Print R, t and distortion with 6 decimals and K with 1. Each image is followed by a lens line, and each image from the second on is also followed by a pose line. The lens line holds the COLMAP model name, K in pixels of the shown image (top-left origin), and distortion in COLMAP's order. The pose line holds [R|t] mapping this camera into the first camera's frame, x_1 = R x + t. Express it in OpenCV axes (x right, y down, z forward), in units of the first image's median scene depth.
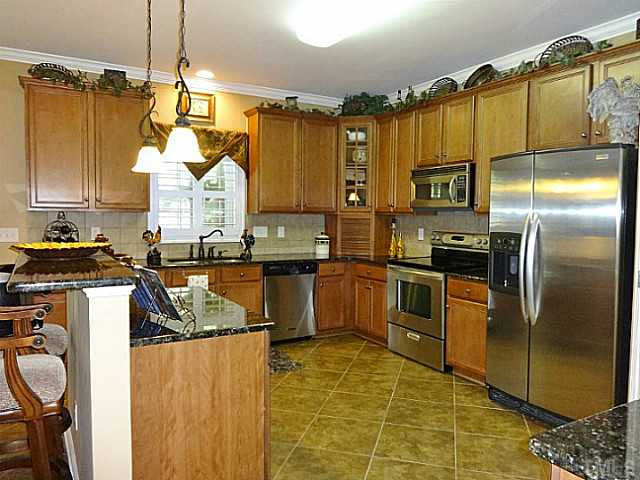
lens RADIAL K [[483.6, 0, 320.0], [0, 483.6, 240.0], [0, 0, 1]] dist [-0.002988, -0.002485]
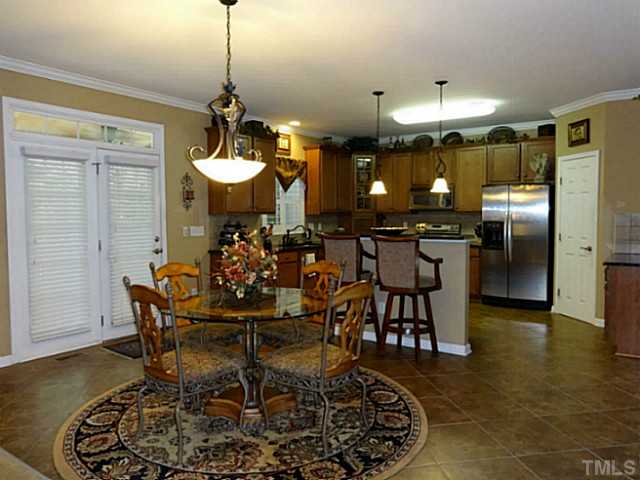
lens RADIAL K [[483.6, 0, 320.0], [0, 483.6, 240.0], [0, 0, 1]] dist [-0.002988, -0.002485]
pose [[0.909827, -0.035997, 0.413424, -0.776584], [0.036603, 0.999309, 0.006457, 0.016958], [-0.413371, 0.009258, 0.910516, -0.401301]]
